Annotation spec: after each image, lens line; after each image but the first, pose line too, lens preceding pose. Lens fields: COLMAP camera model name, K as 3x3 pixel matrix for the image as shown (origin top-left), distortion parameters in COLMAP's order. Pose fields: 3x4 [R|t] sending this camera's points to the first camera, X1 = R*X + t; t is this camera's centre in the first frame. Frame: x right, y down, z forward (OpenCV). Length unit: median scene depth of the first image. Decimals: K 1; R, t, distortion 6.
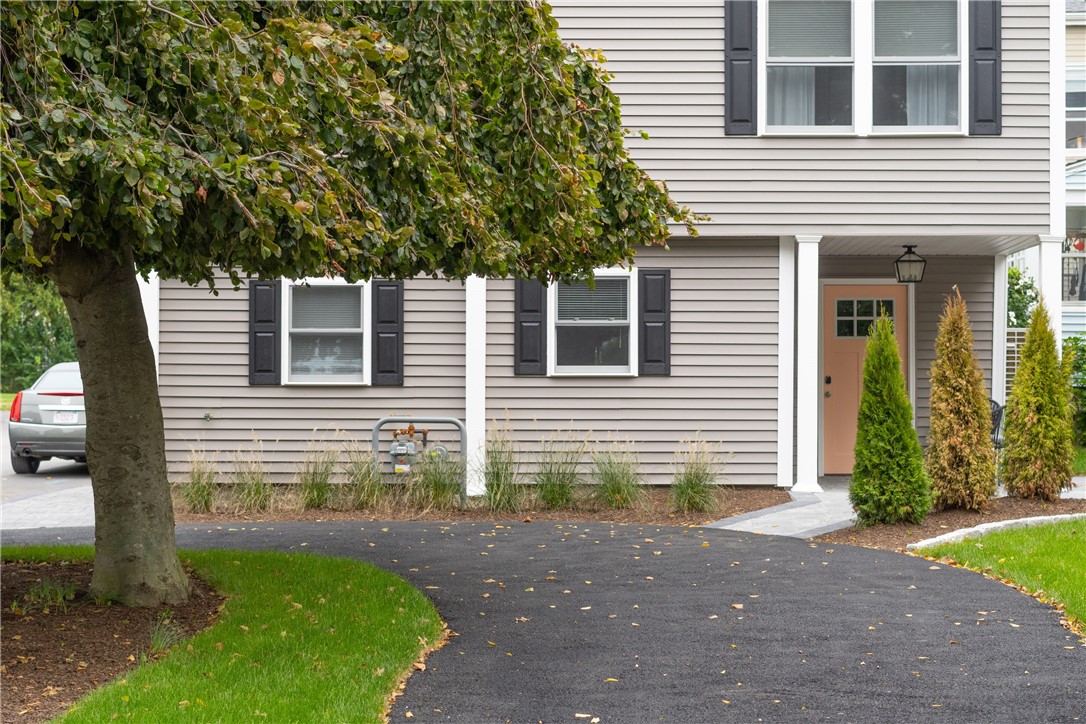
lens RADIAL K [[2686.7, 0, 543.0], [0, 2686.7, 362.0], [0, 0, 1]] dist [0.020229, 0.318569]
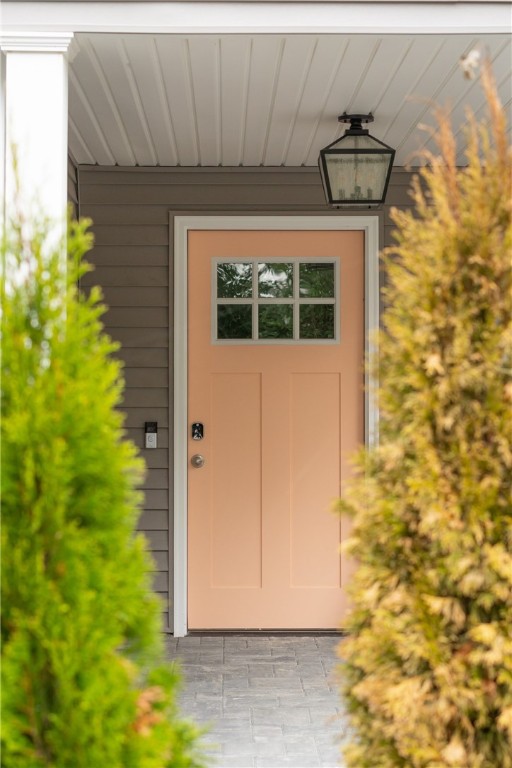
lens RADIAL K [[1867.8, 0, 256.0], [0, 1867.8, 384.0], [0, 0, 1]] dist [0.072681, -0.159110]
pose [[0.999073, 0.001892, 0.043007, 0.120099], [-0.002317, 0.999949, 0.009845, -0.005688], [-0.042986, -0.009935, 0.999026, 0.788276]]
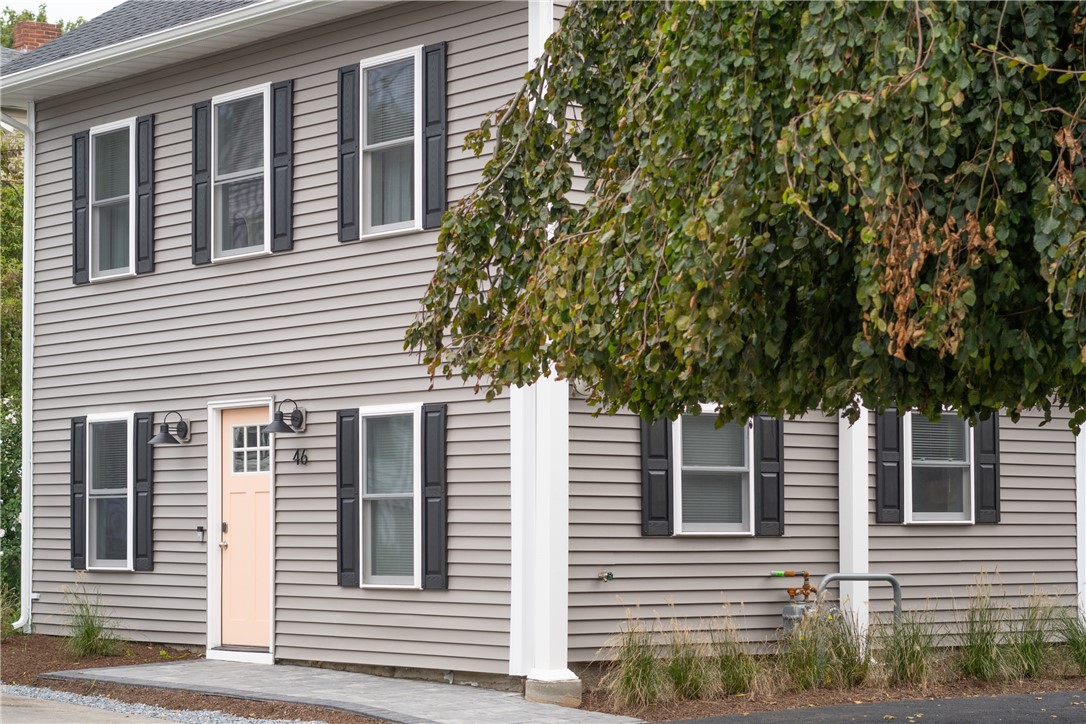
lens RADIAL K [[2686.7, 0, 543.0], [0, 2686.7, 362.0], [0, 0, 1]] dist [0.020229, 0.318569]
pose [[0.783473, 0.036329, 0.620362, -0.647741], [-0.004815, 0.998615, -0.052398, -0.001111], [-0.621407, 0.038066, 0.782563, 0.398015]]
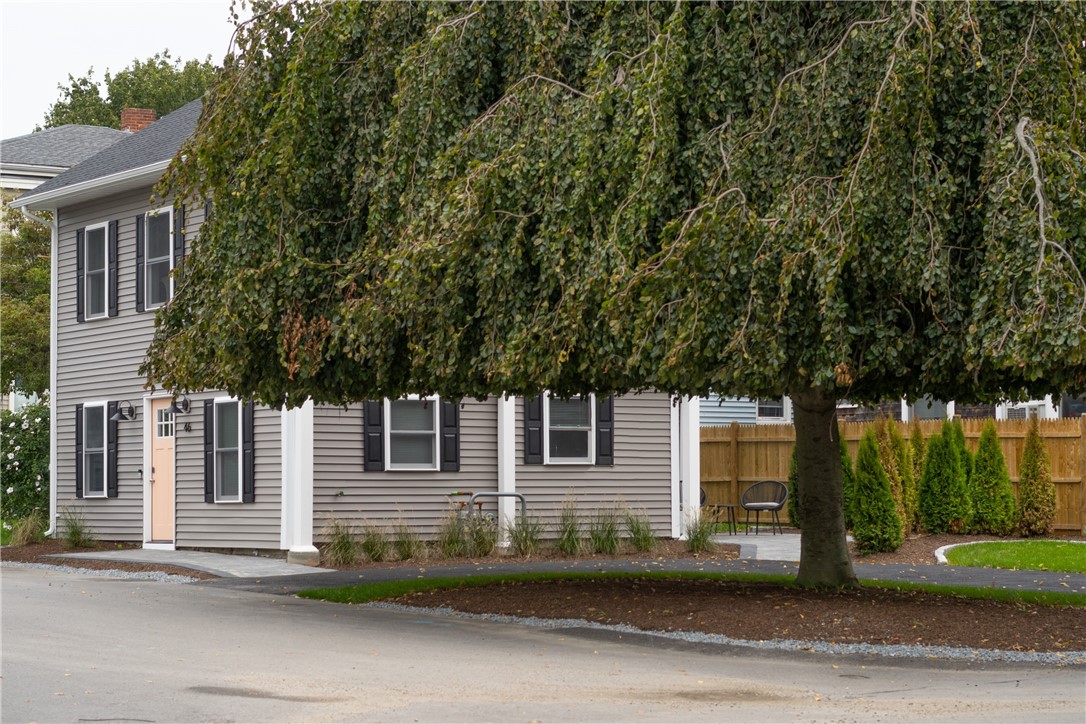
lens RADIAL K [[2641.2, 0, 543.3], [0, 2641.2, 302.7], [0, 0, 1]] dist [0.072681, -0.159110]
pose [[0.838313, 0.034217, 0.544114, -0.801142], [0.001373, 0.997893, -0.064869, 0.010833], [-0.545188, 0.055127, 0.836500, -0.209969]]
